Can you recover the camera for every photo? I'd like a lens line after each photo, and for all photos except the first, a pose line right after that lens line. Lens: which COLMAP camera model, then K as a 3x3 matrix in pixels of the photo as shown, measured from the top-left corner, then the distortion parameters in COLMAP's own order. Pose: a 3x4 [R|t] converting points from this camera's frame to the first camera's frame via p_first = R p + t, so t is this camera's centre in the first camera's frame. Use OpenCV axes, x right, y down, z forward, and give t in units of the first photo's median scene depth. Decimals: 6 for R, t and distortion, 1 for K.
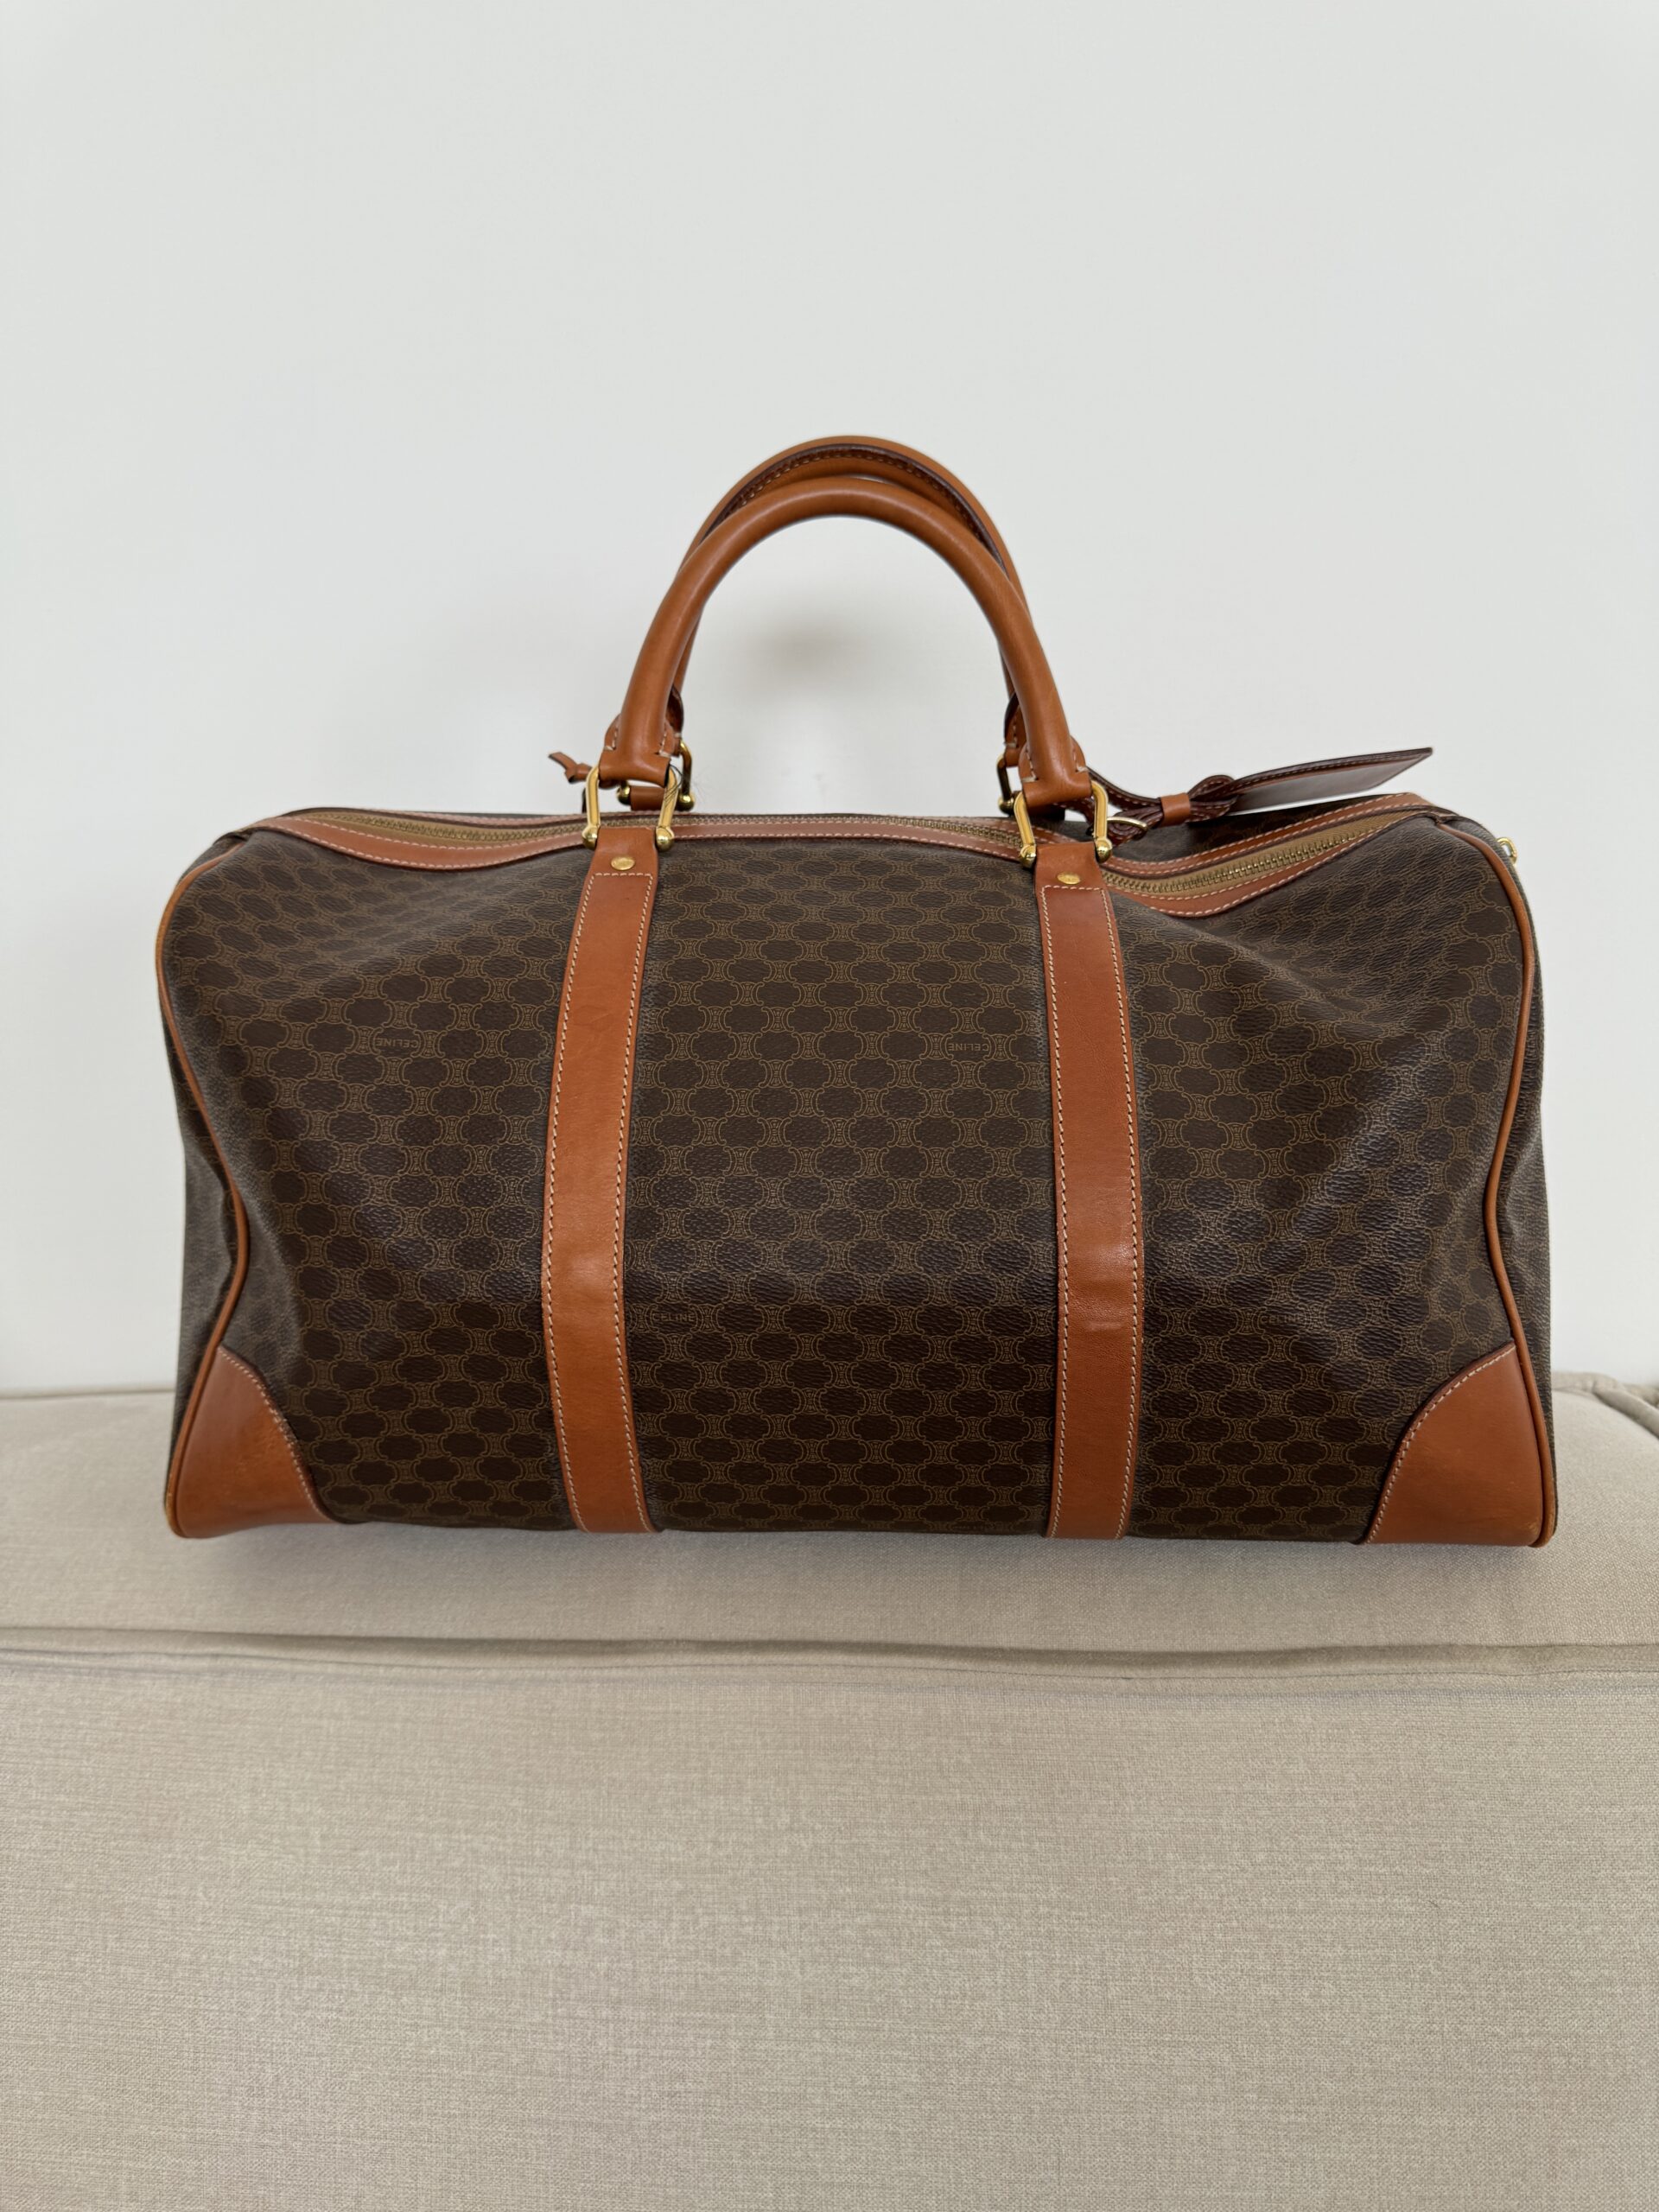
lens RADIAL K [[1551.9, 0, 829.3], [0, 1551.9, 1107.5], [0, 0, 1]] dist [0.006591, -0.008226]
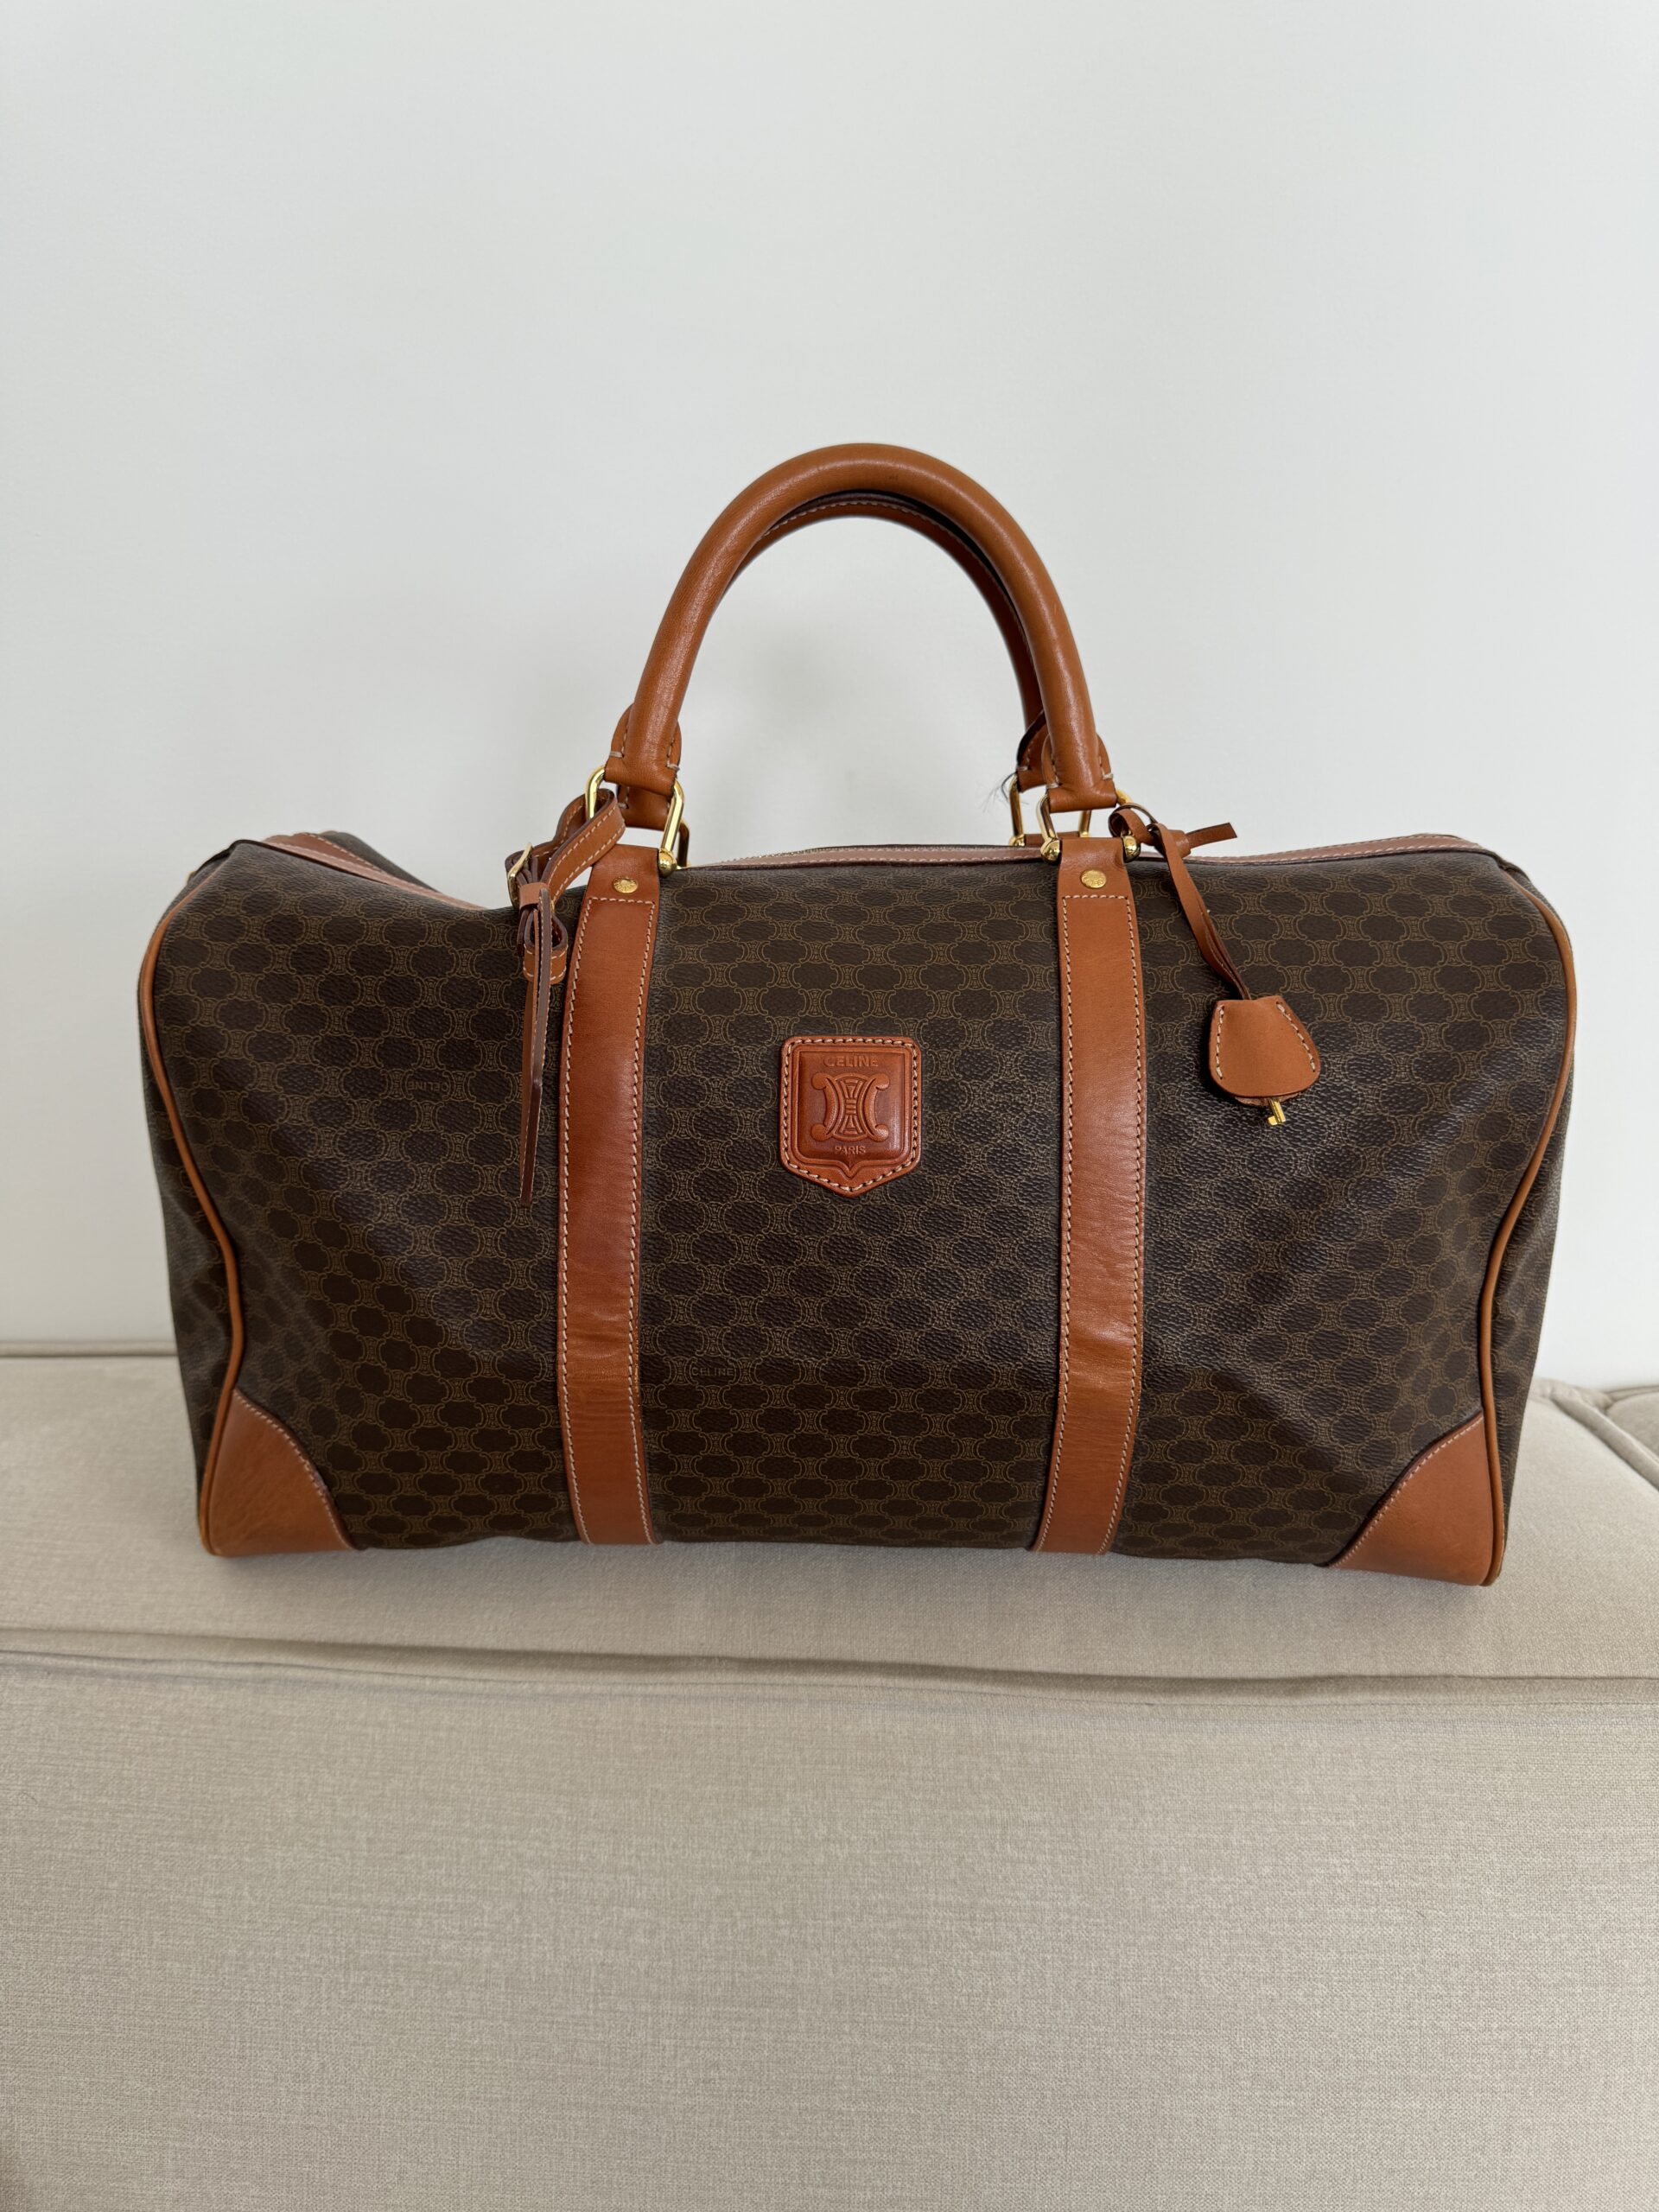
lens RADIAL K [[1551.9, 0, 823.1], [0, 1551.9, 1100.1], [0, 0, 1]] dist [0.006591, -0.008226]
pose [[0.996572, 0.038825, 0.073059, -0.122883], [-0.045018, 0.995352, 0.085132, -0.121450], [-0.069415, -0.088129, 0.993688, 0.000959]]
